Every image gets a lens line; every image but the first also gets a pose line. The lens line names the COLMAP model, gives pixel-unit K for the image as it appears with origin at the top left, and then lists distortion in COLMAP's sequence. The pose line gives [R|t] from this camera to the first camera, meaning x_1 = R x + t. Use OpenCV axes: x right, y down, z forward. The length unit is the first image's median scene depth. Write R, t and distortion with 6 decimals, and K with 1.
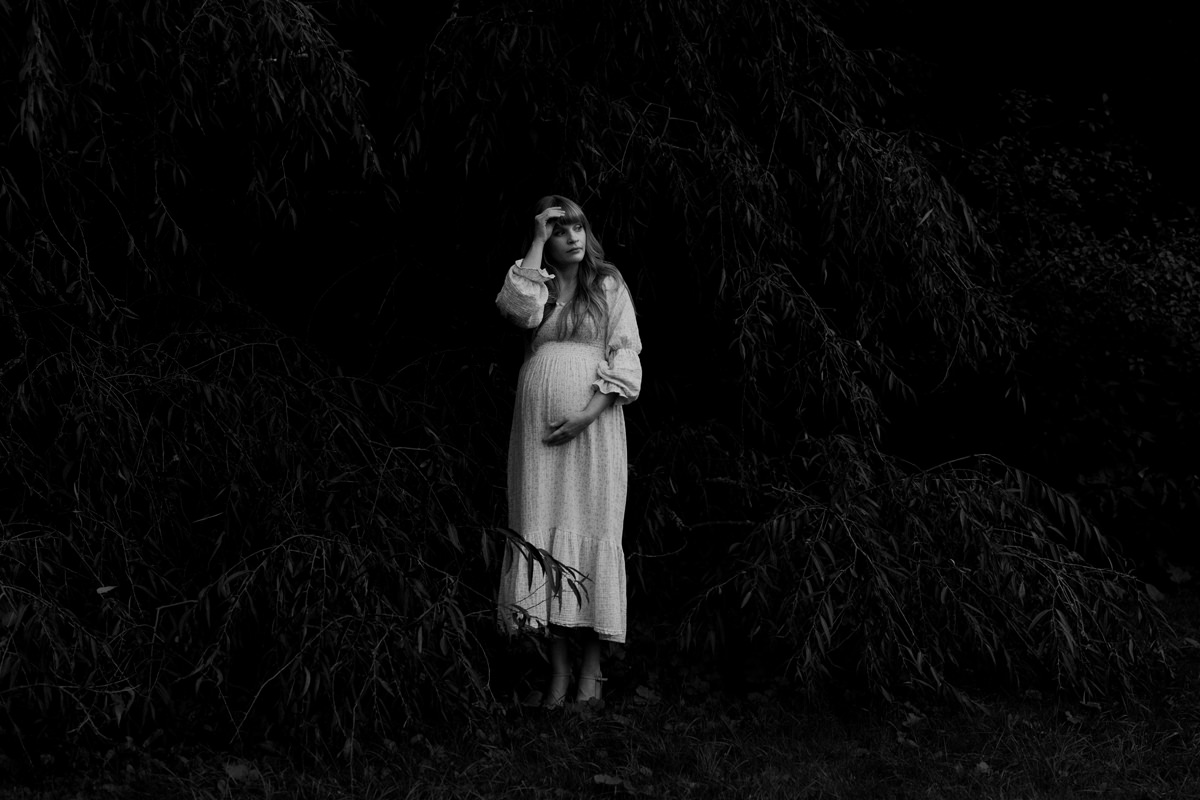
lens RADIAL K [[1813.3, 0, 600.0], [0, 1813.3, 400.0], [0, 0, 1]] dist [0.010269, 0.032980]
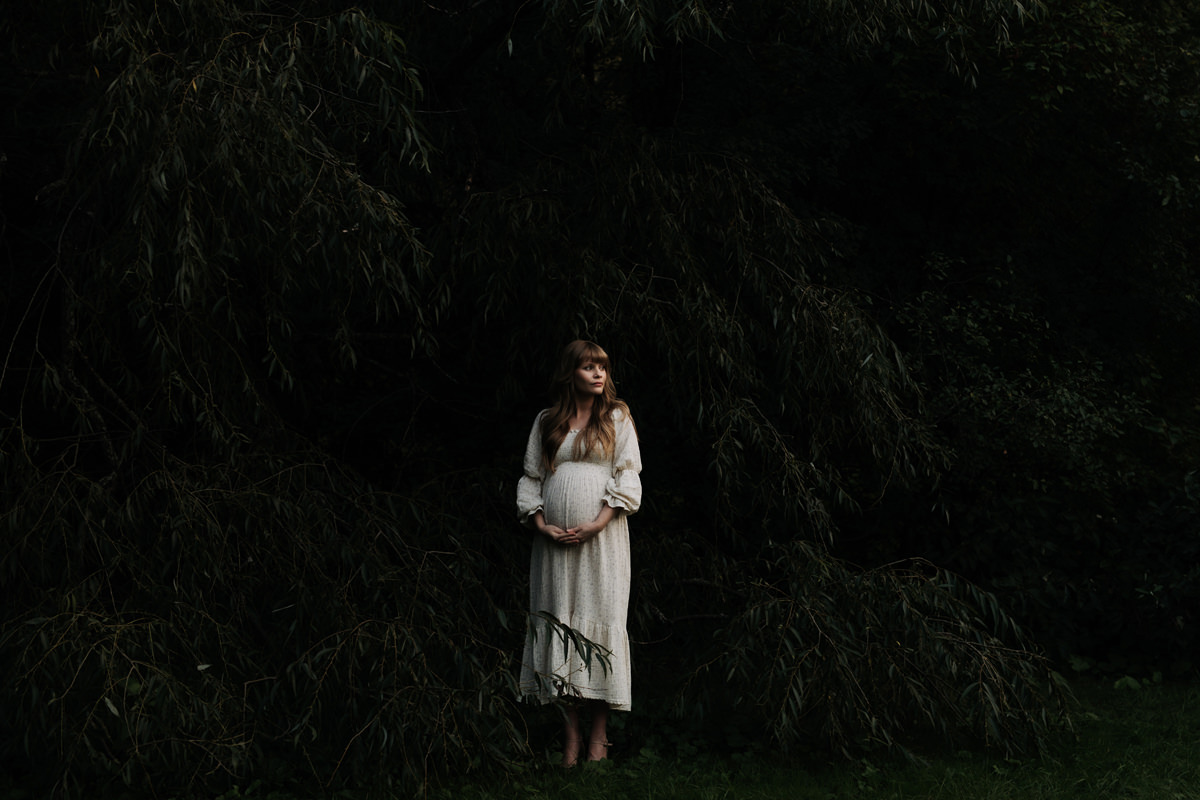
lens RADIAL K [[1752.4, 0, 600.0], [0, 1752.4, 400.0], [0, 0, 1]] dist [0.012884, 0.178480]
pose [[0.998824, 0.004059, 0.048312, -0.058894], [-0.000633, 0.997495, -0.070729, 0.008713], [-0.048478, 0.070615, 0.996325, -0.164272]]
